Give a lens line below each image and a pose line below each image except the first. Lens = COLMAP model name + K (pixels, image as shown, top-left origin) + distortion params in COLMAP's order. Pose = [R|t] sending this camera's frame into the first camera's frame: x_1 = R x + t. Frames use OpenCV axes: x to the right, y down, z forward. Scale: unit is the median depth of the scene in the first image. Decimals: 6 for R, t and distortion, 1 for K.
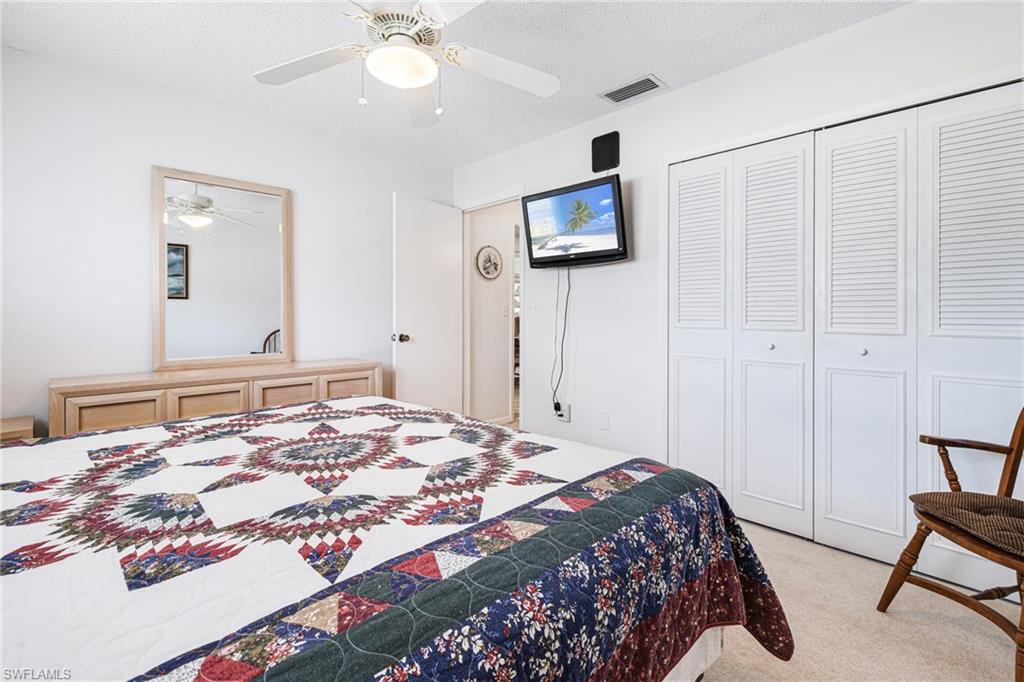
lens RADIAL K [[444.5, 0, 514.5], [0, 444.5, 318.5], [0, 0, 1]] dist [0.002450, 0.000405]
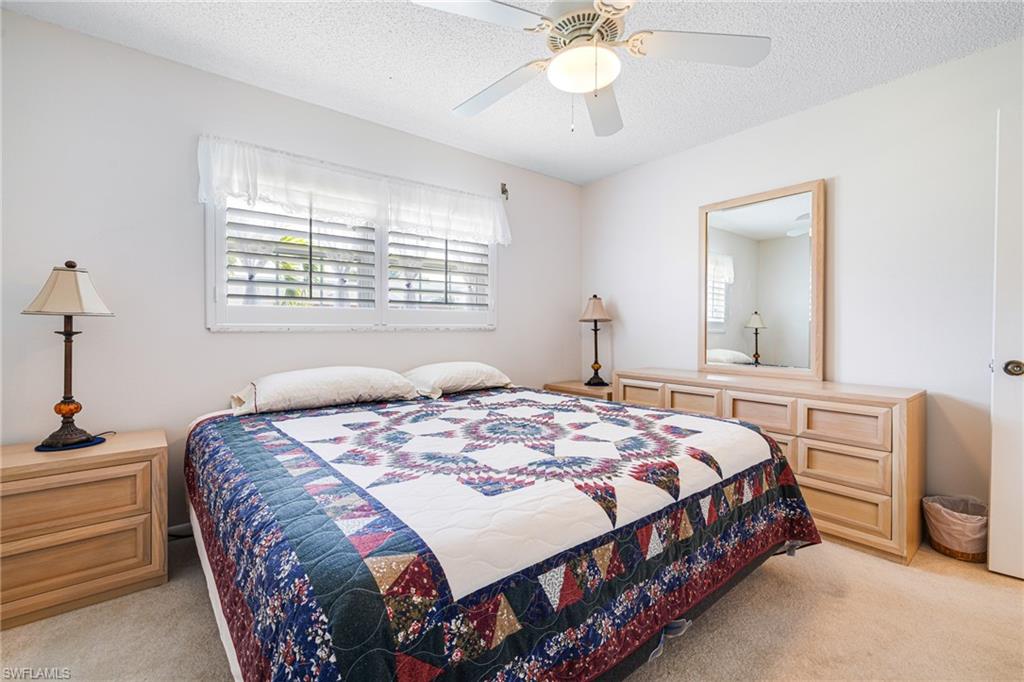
lens RADIAL K [[444.5, 0, 514.5], [0, 444.5, 318.5], [0, 0, 1]] dist [0.002450, 0.000405]
pose [[-0.078835, -0.016851, -0.996745, 1.120605], [-0.008844, 0.999830, -0.016203, -0.003306], [0.996848, 0.007538, -0.078970, 1.429745]]
